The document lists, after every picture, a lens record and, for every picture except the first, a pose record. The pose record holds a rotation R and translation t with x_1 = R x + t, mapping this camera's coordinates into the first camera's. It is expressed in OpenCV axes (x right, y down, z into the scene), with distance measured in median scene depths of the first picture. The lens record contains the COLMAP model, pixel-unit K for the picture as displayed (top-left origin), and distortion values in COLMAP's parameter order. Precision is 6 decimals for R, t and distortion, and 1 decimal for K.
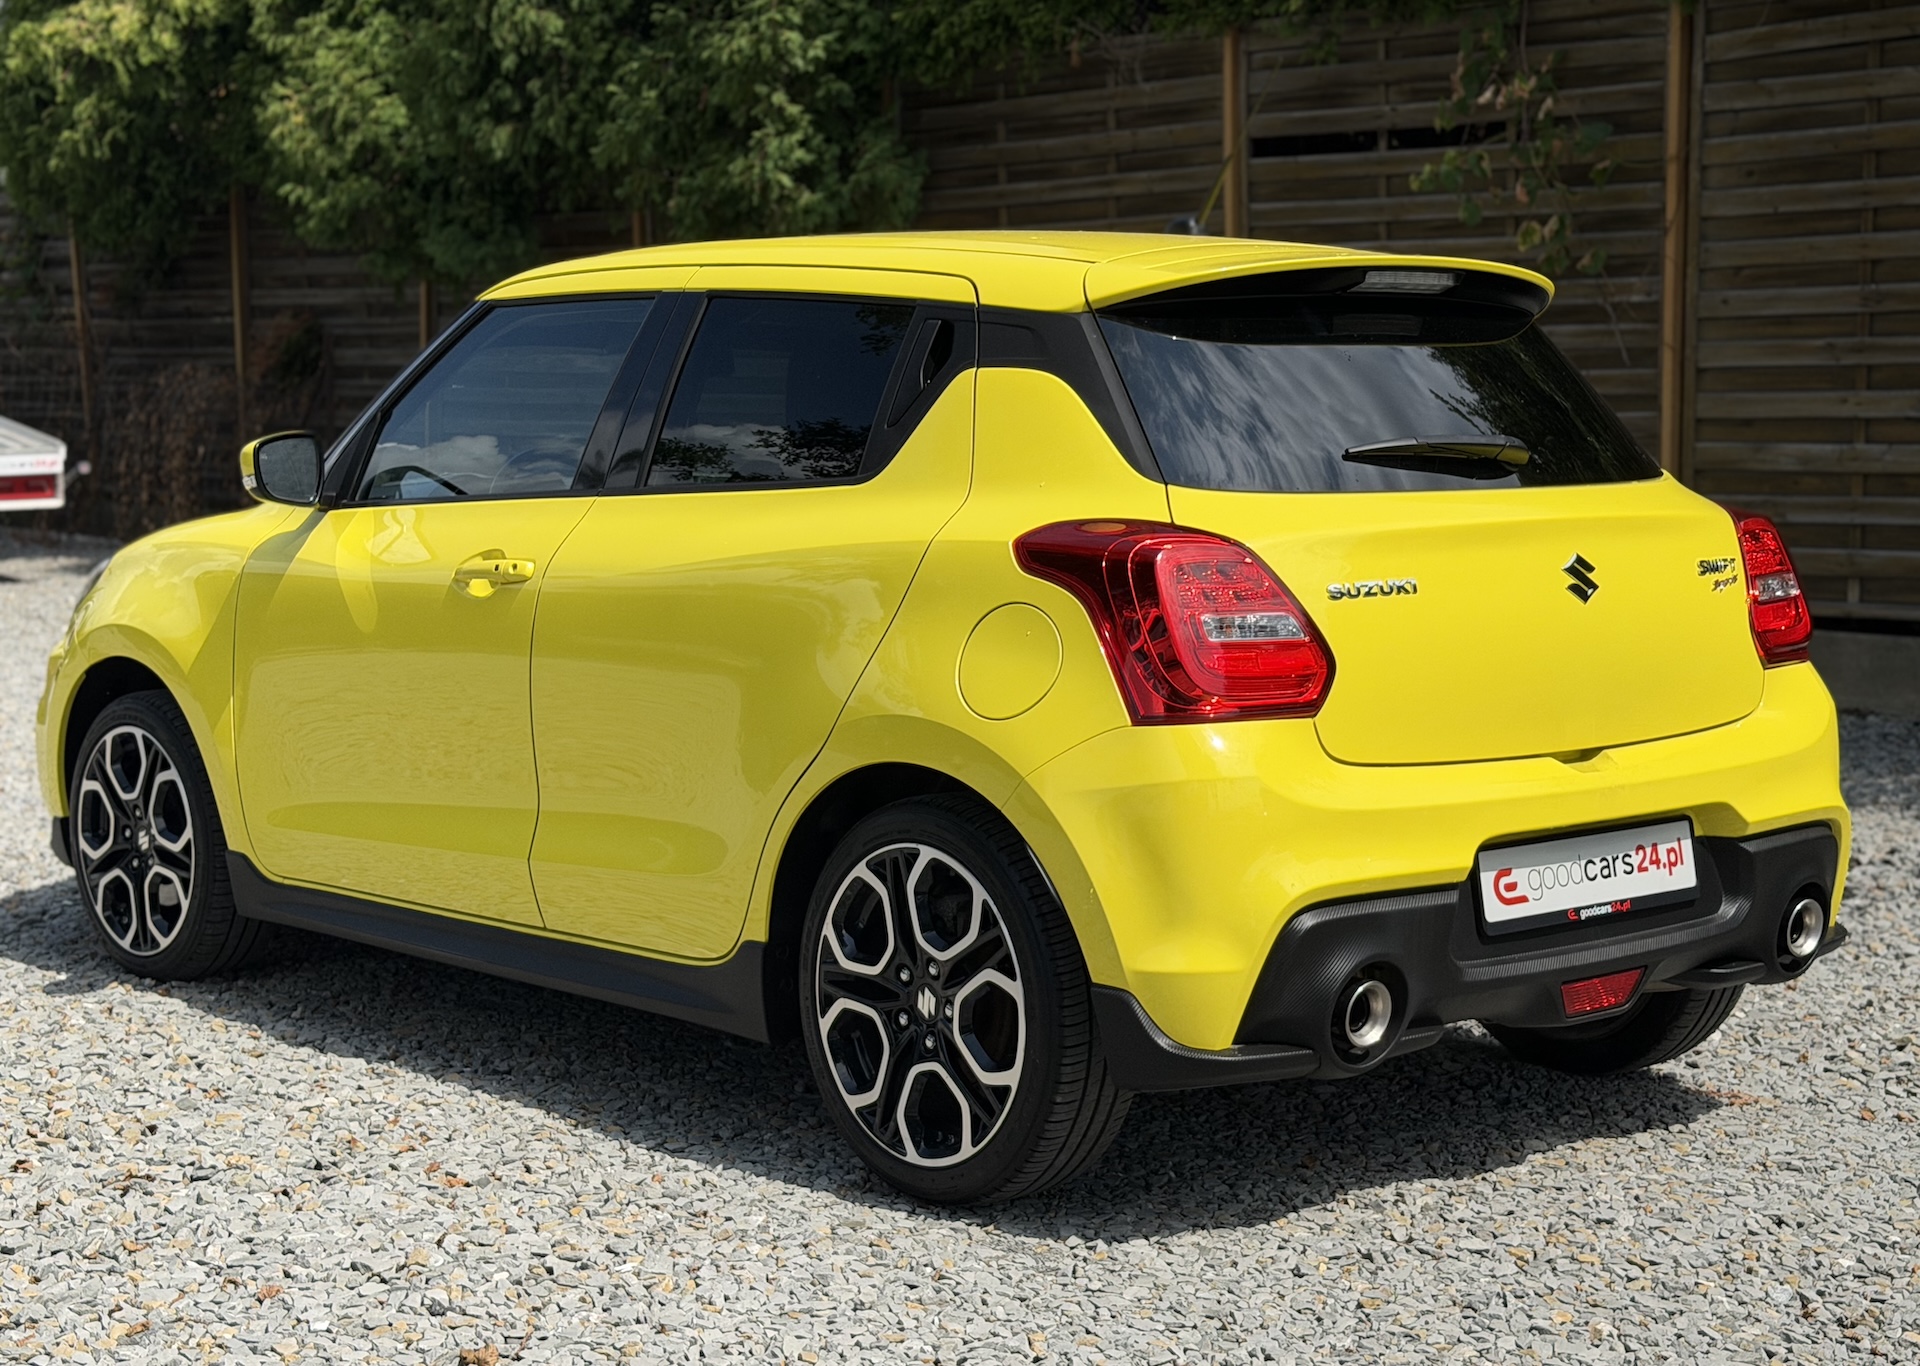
lens RADIAL K [[3022.2, 0, 951.4], [0, 3022.2, 668.4], [0, 0, 1]] dist [0.146746, 0.000000]
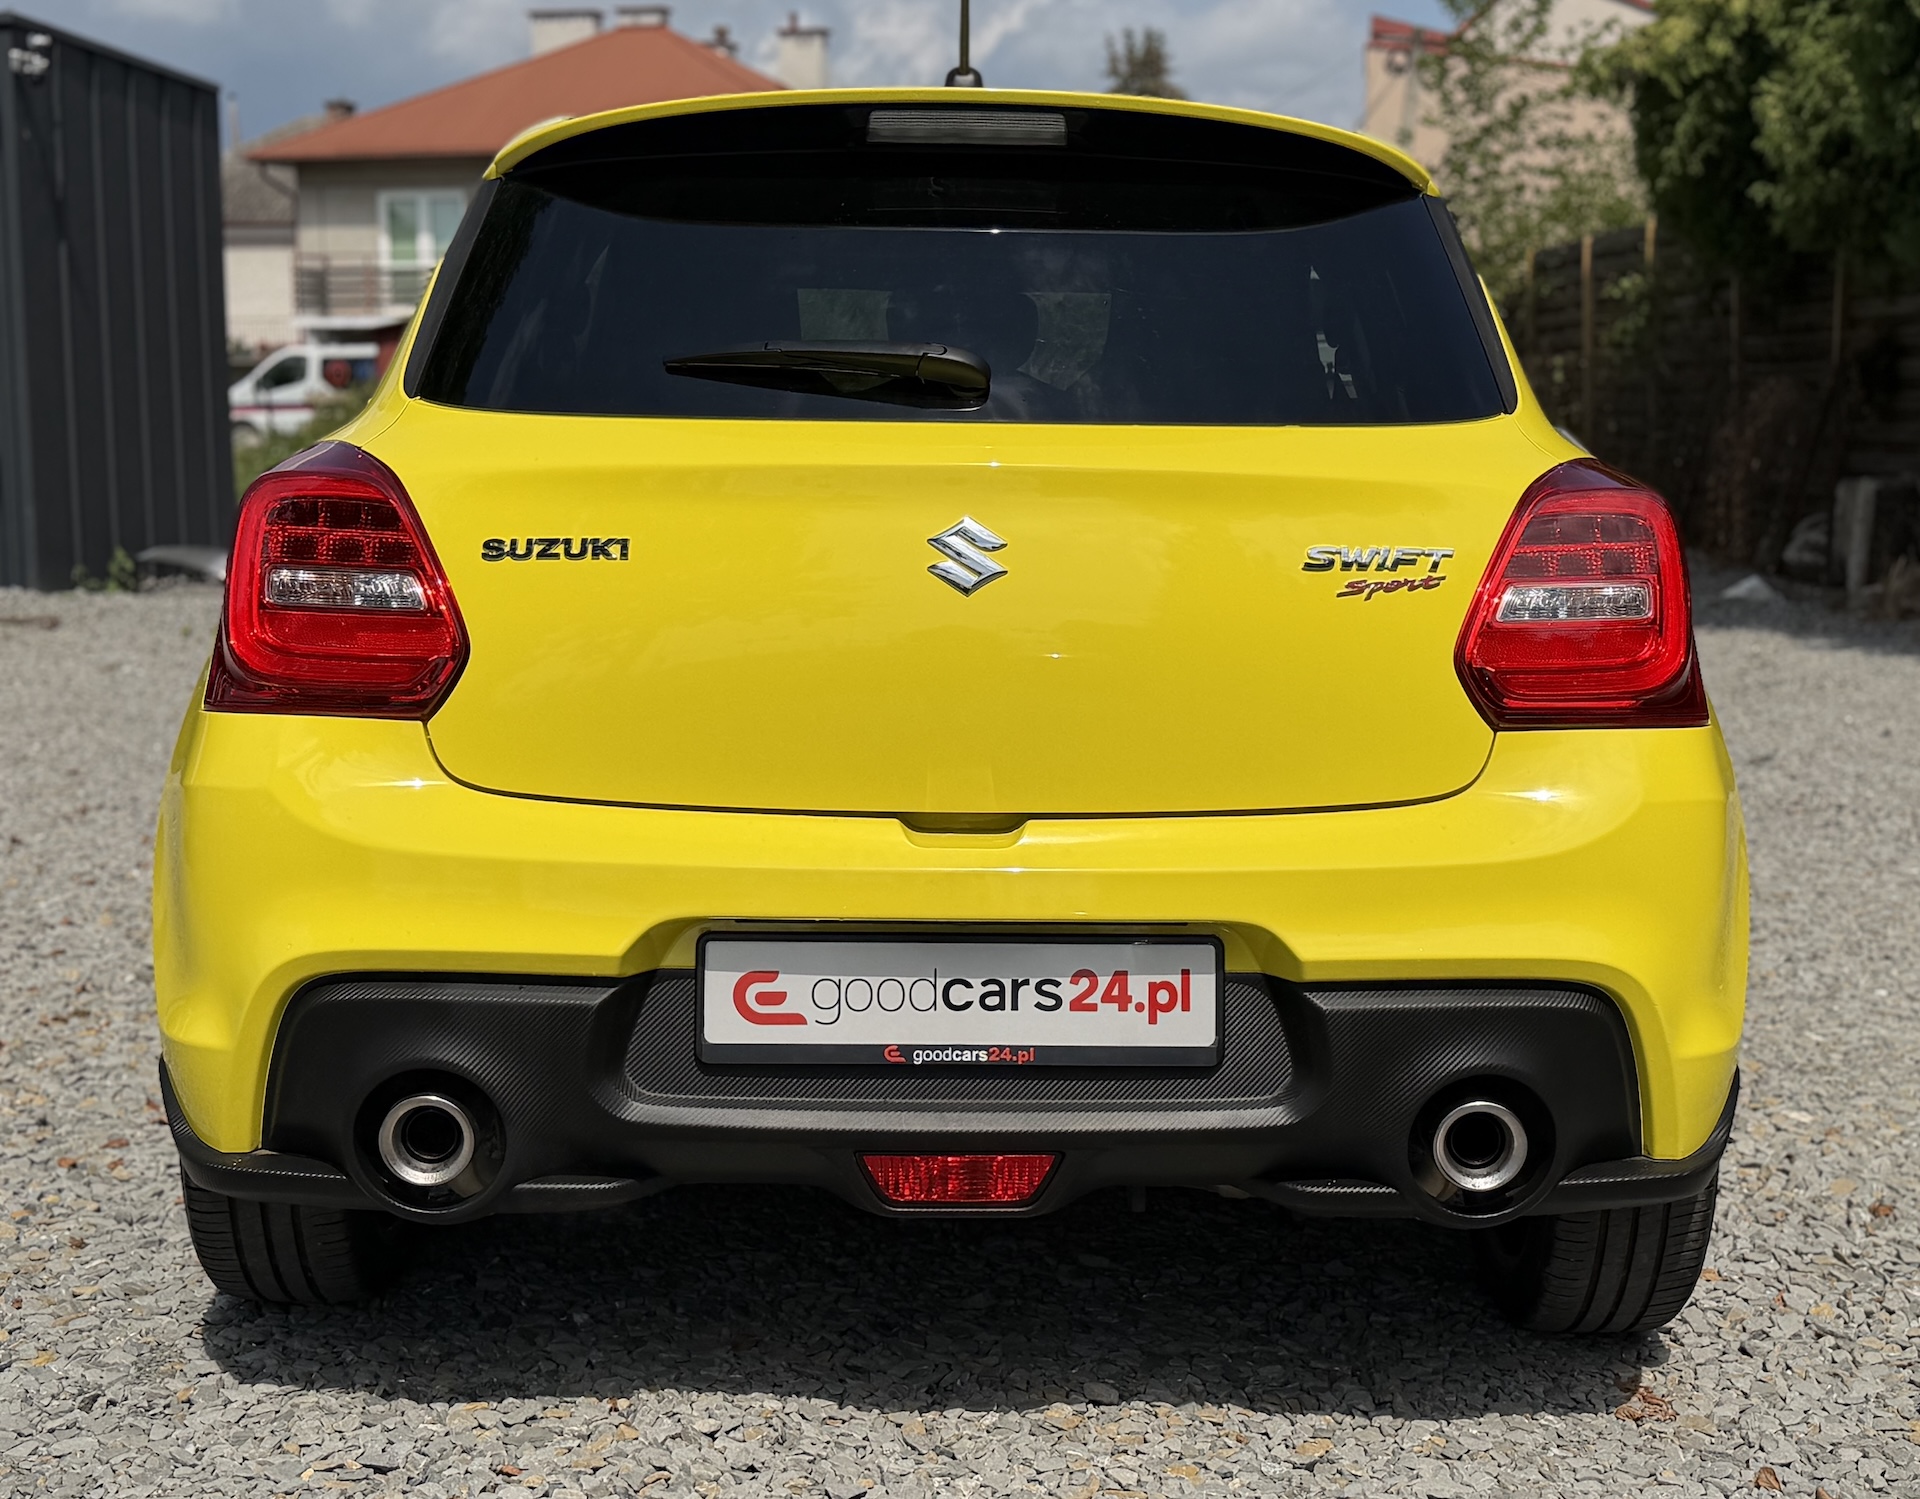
lens RADIAL K [[2749.9, 0, 969.7], [0, 2749.9, 747.2], [0, 0, 1]] dist [0.118509, 0.000000]
pose [[0.758067, 0.084794, -0.646641, 0.578442], [-0.070079, 0.996362, 0.048497, -0.016936], [0.648401, 0.008552, 0.761251, 0.520107]]
